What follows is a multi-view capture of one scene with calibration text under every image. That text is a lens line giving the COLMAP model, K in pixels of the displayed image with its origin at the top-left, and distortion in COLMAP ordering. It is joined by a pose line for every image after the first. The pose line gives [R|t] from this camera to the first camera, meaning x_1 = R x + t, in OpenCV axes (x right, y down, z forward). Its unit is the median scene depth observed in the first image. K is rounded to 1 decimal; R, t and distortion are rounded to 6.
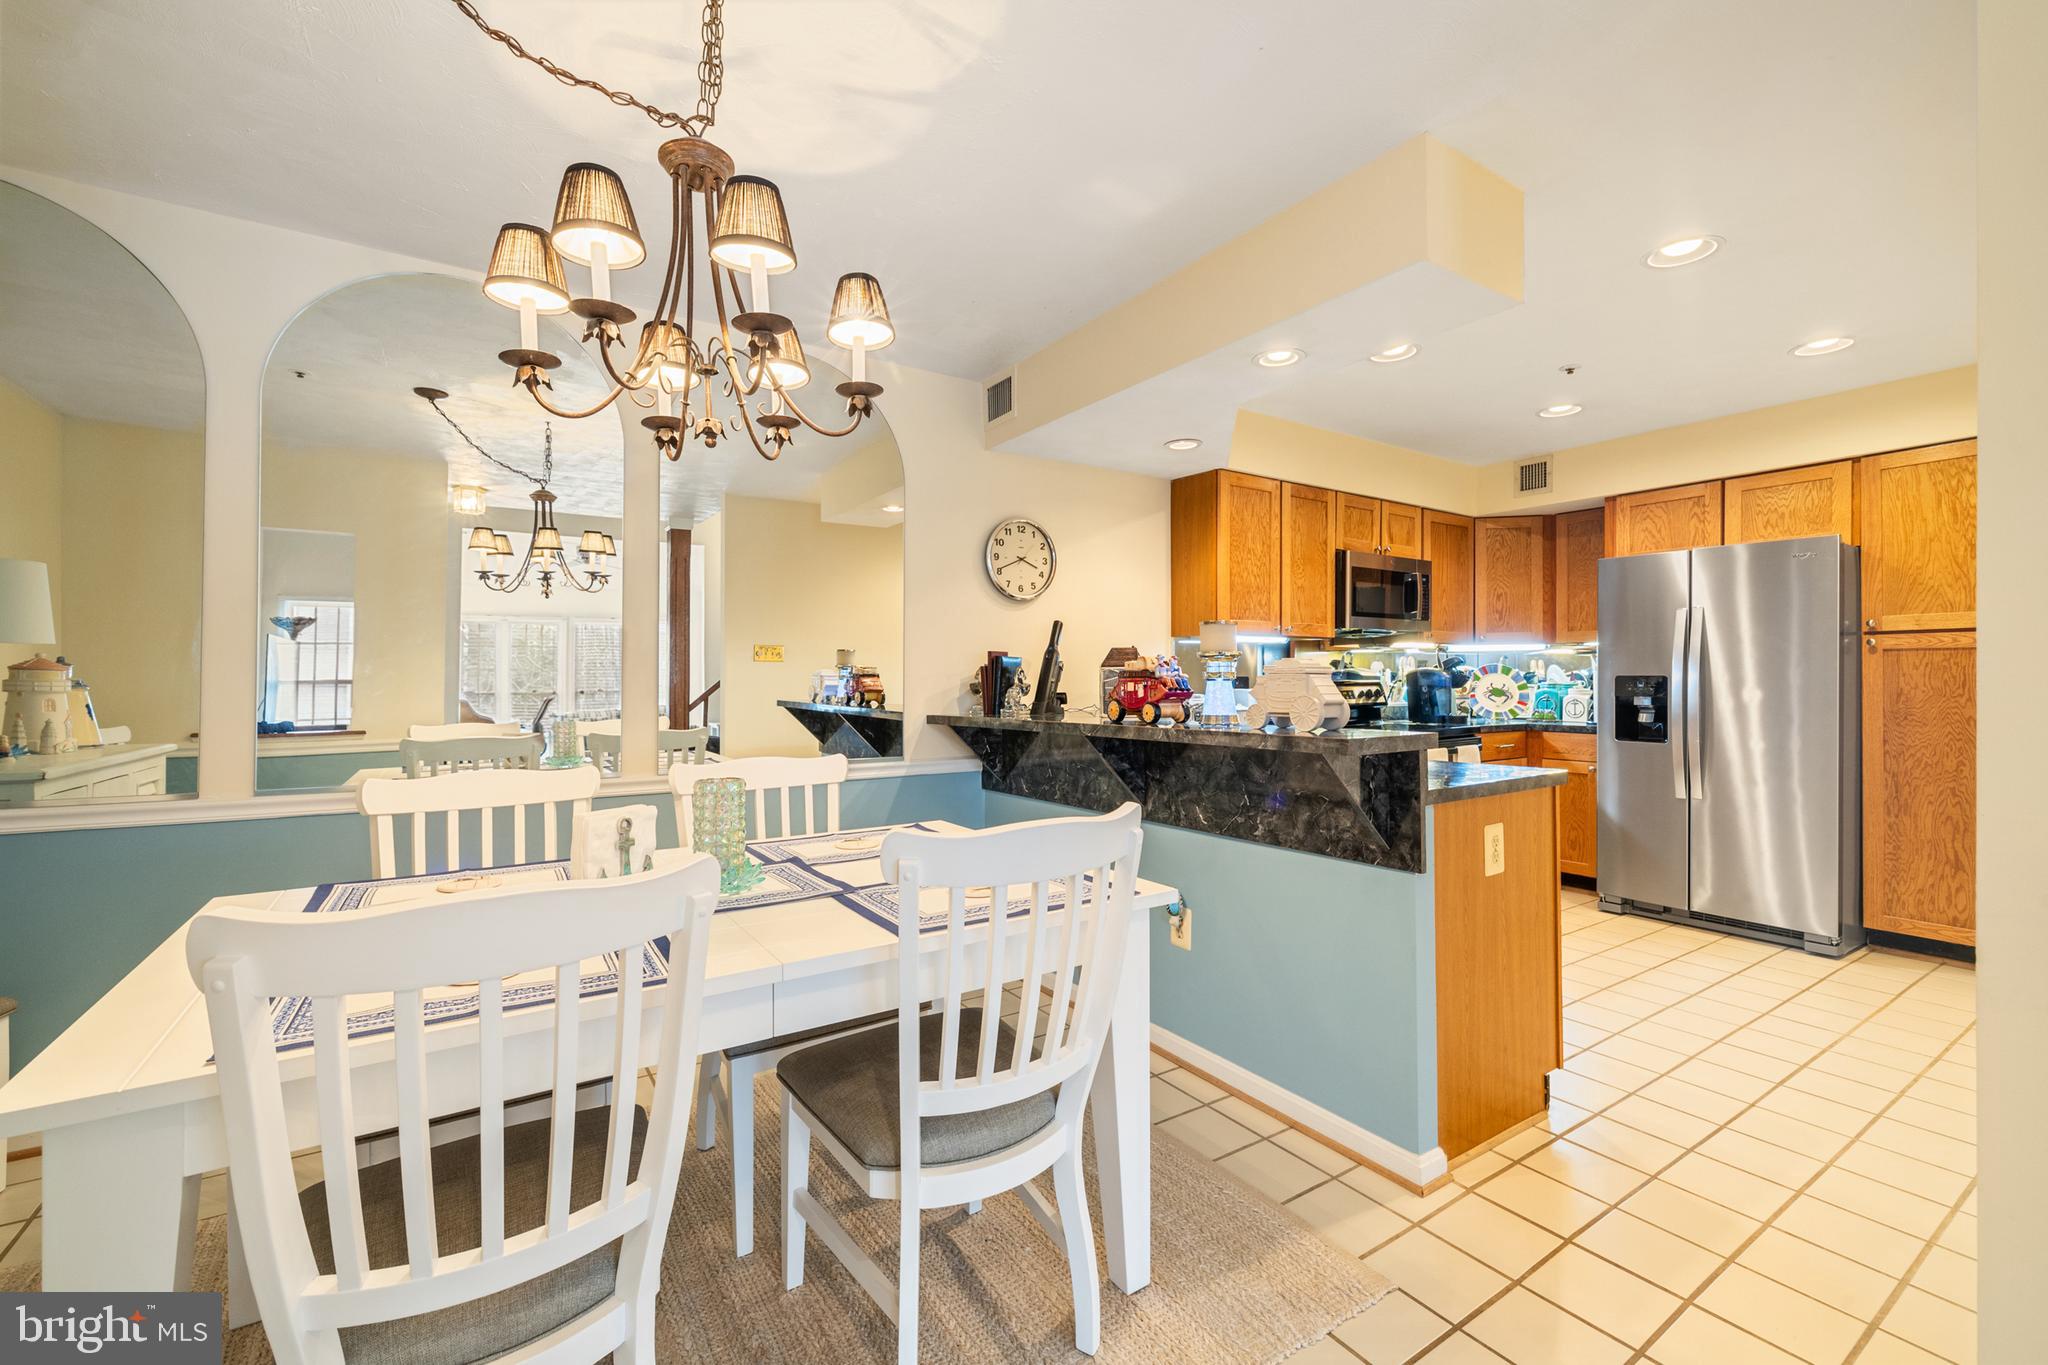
lens RADIAL K [[861.7, 0, 1025.0], [0, 861.7, 670.5], [0, 0, 1]] dist [0.000232, -0.000037]
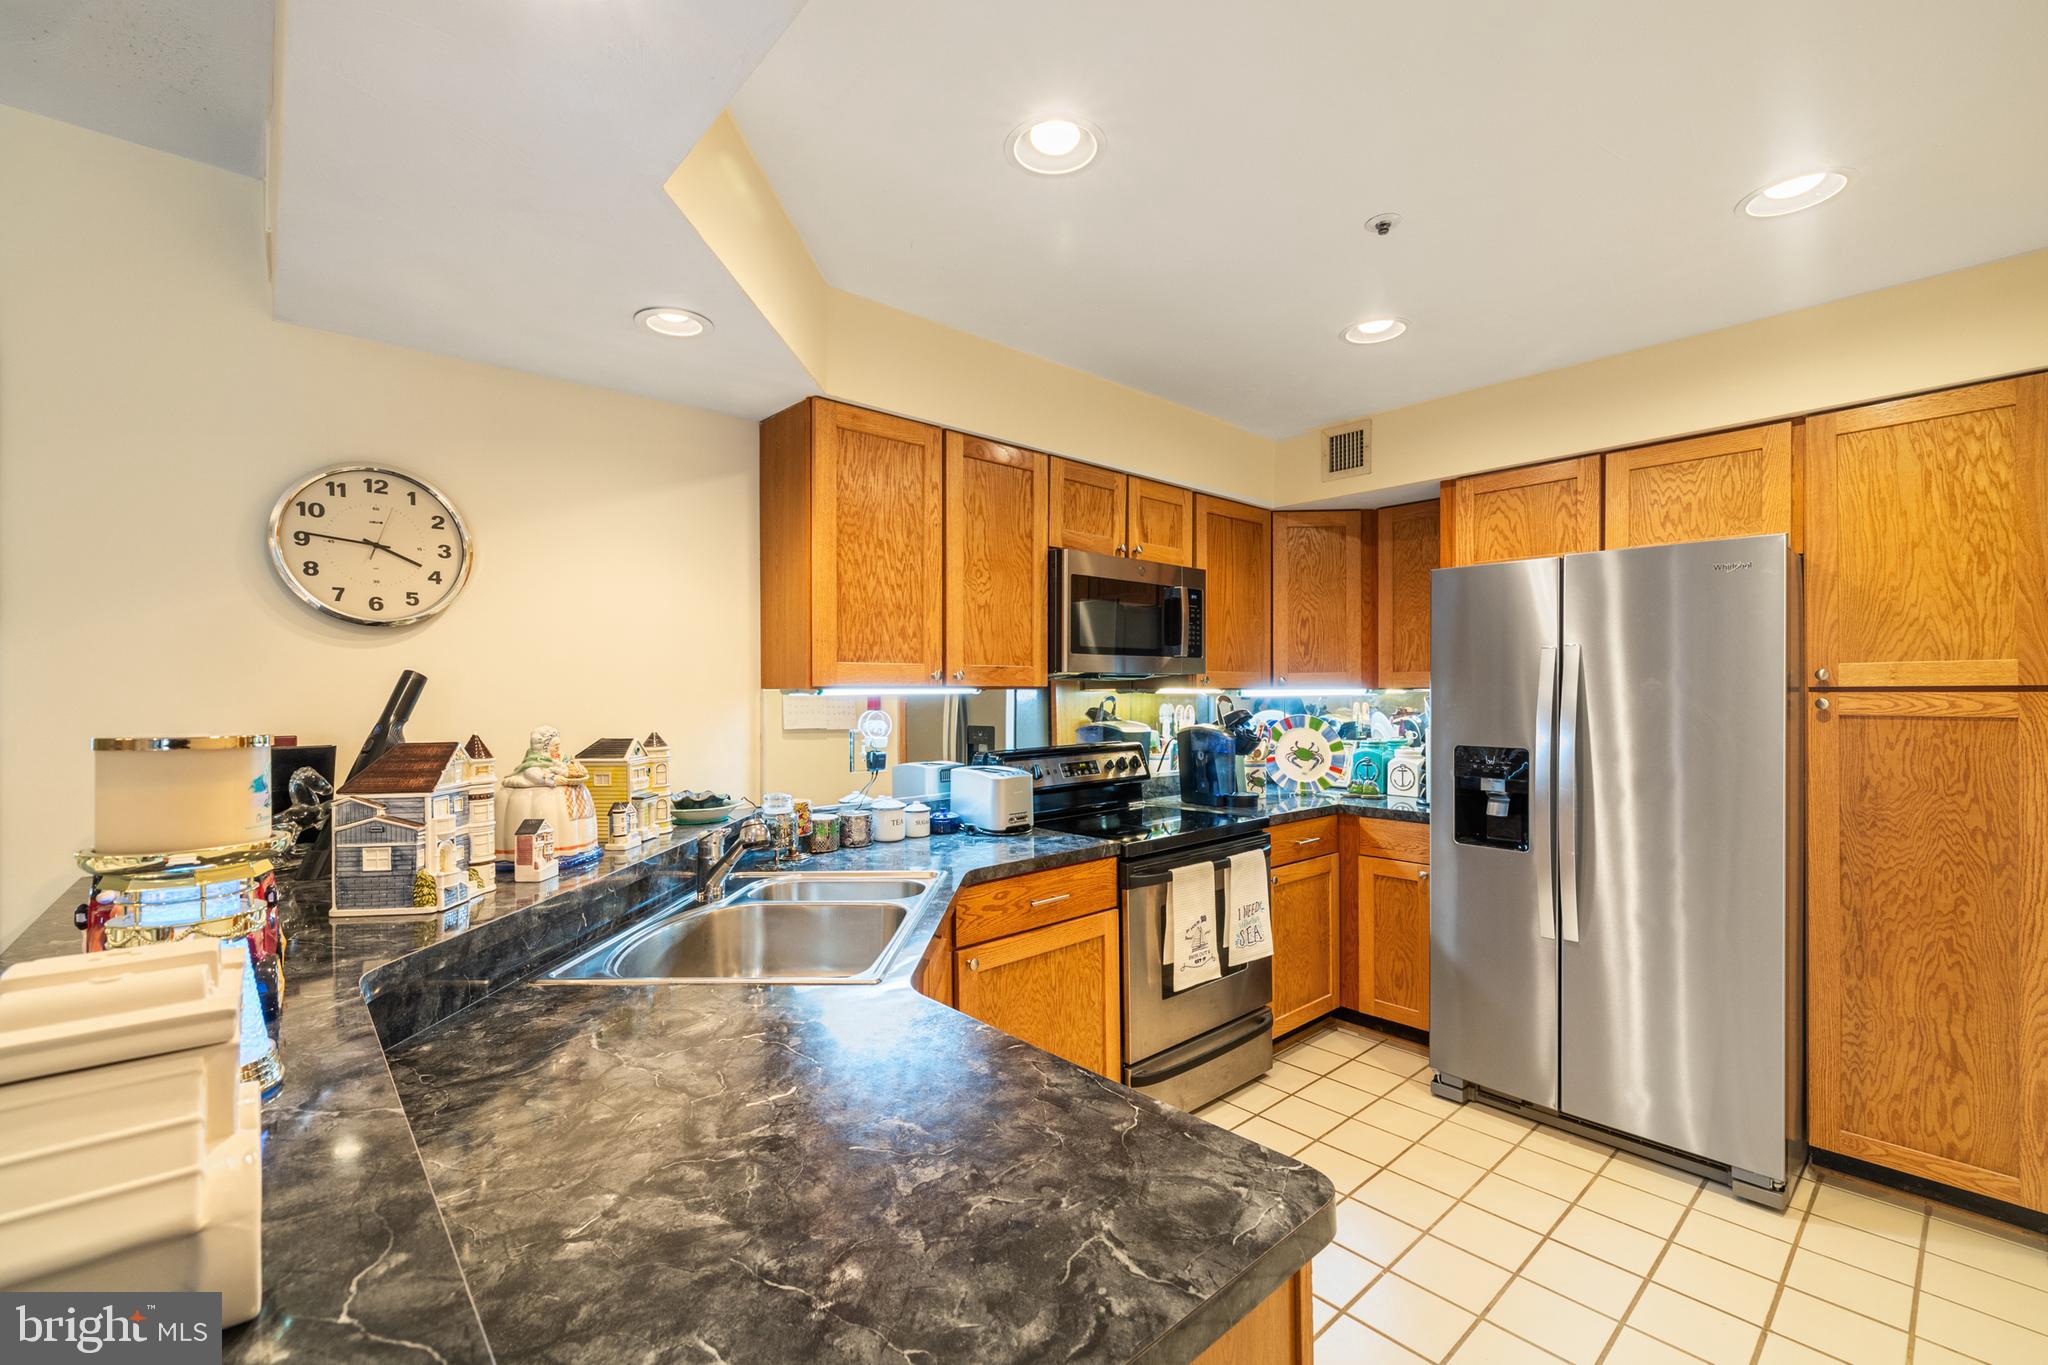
lens RADIAL K [[866.4, 0, 1027.5], [0, 866.4, 684.9], [0, 0, 1]] dist [-0.000198, 0.000007]
pose [[0.989284, -0.001084, 0.146003, 0.266102], [0.000990, 0.999999, 0.000716, -0.042239], [-0.146003, -0.000563, 0.989284, 0.394265]]
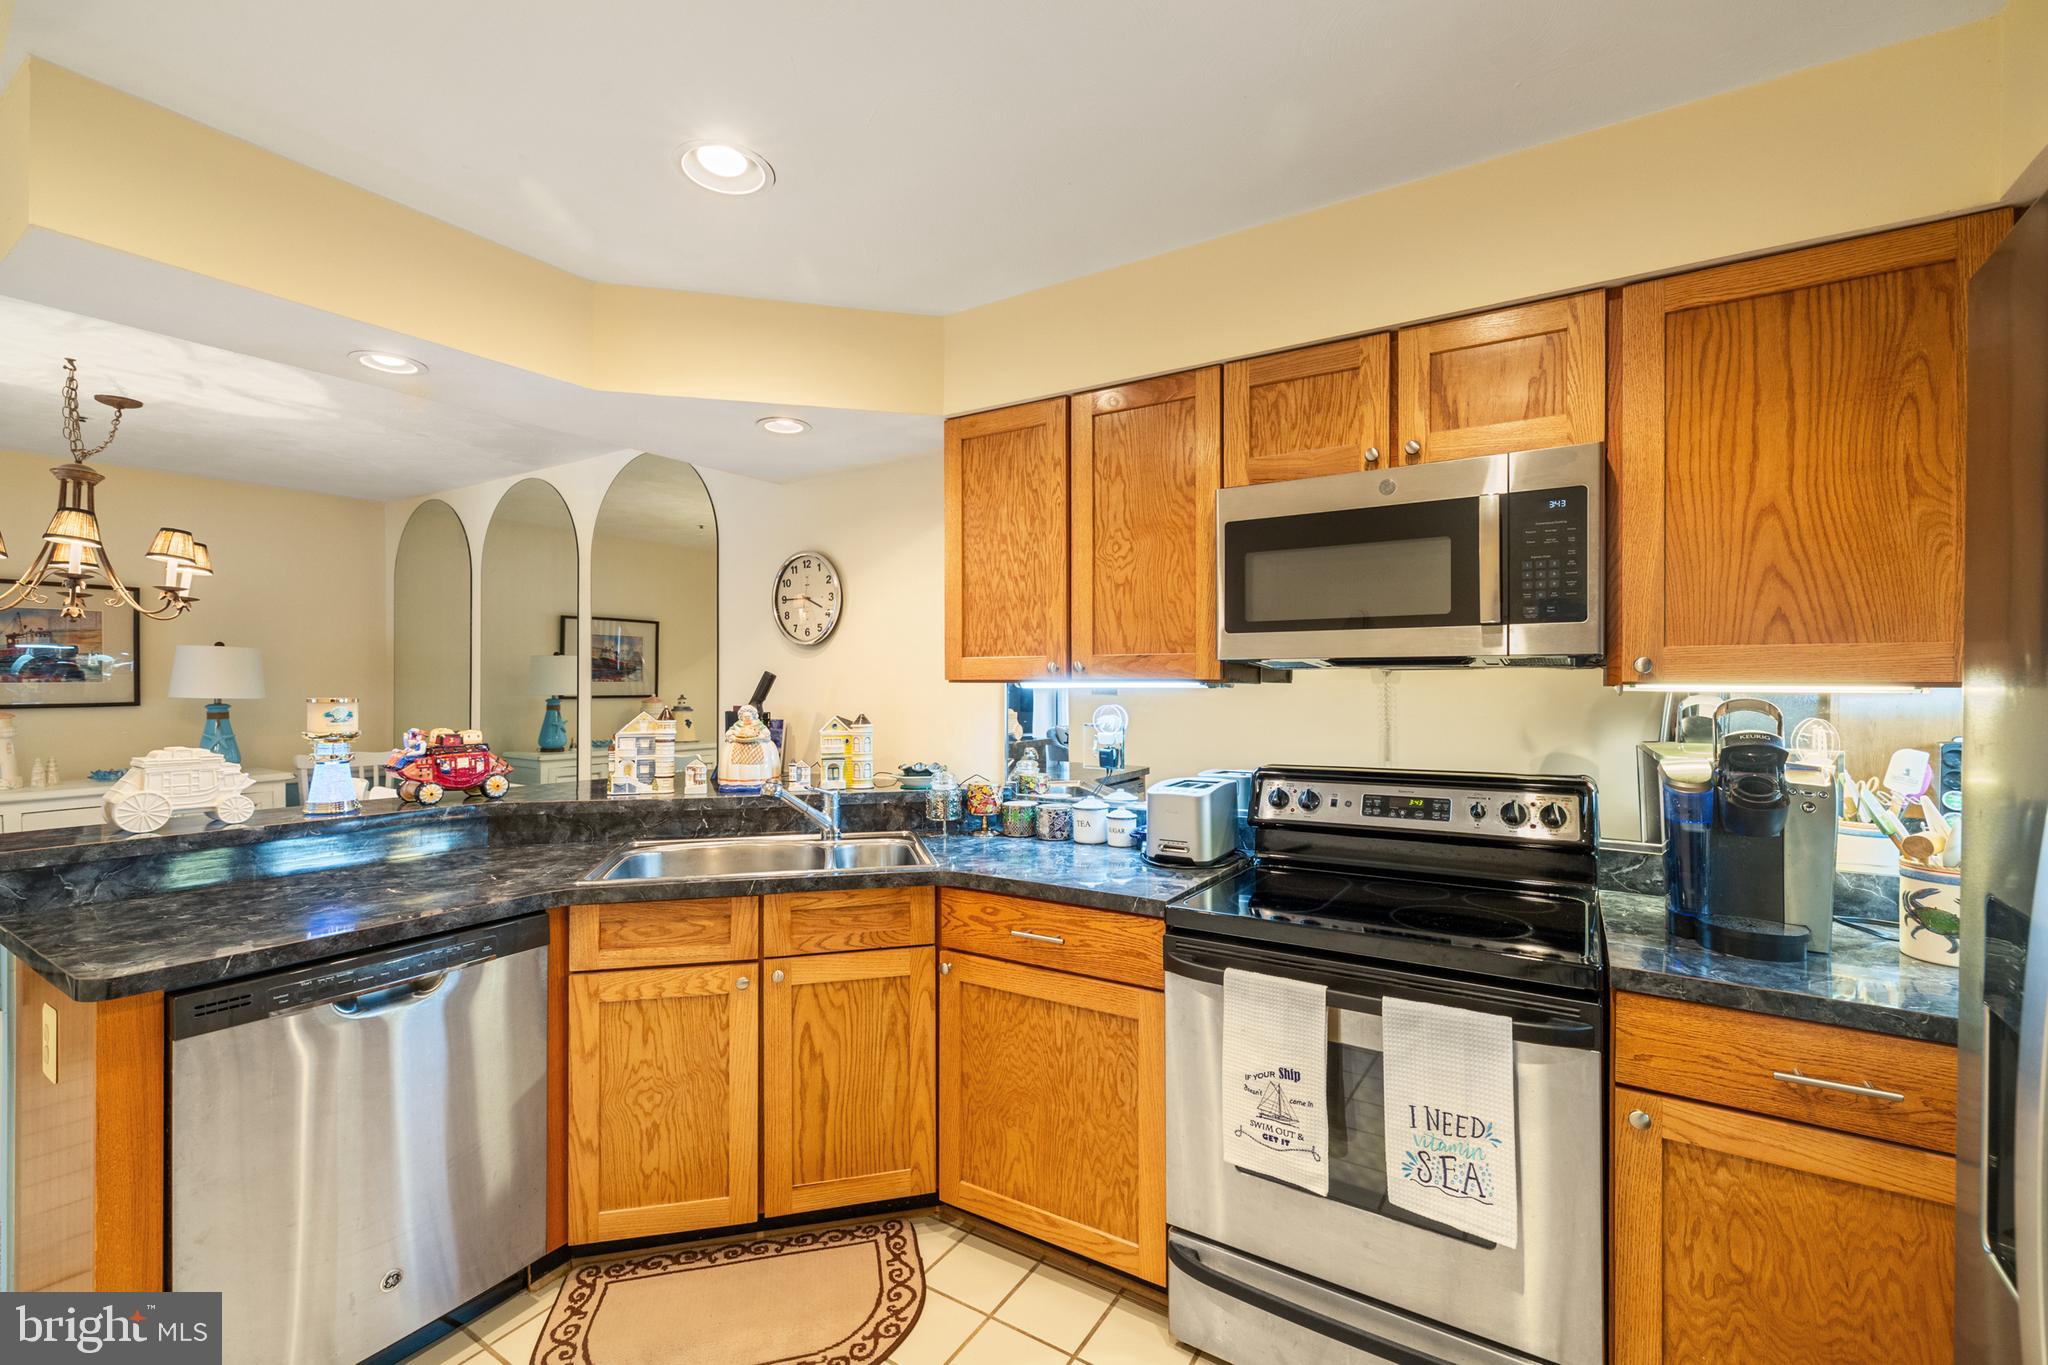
lens RADIAL K [[866.4, 0, 1027.5], [0, 866.4, 684.9], [0, 0, 1]] dist [-0.000198, 0.000007]
pose [[0.411805, 0.005796, -0.911253, 0.785256], [0.005304, 0.999948, 0.008757, -0.042615], [0.911256, -0.008439, 0.411753, 0.750850]]
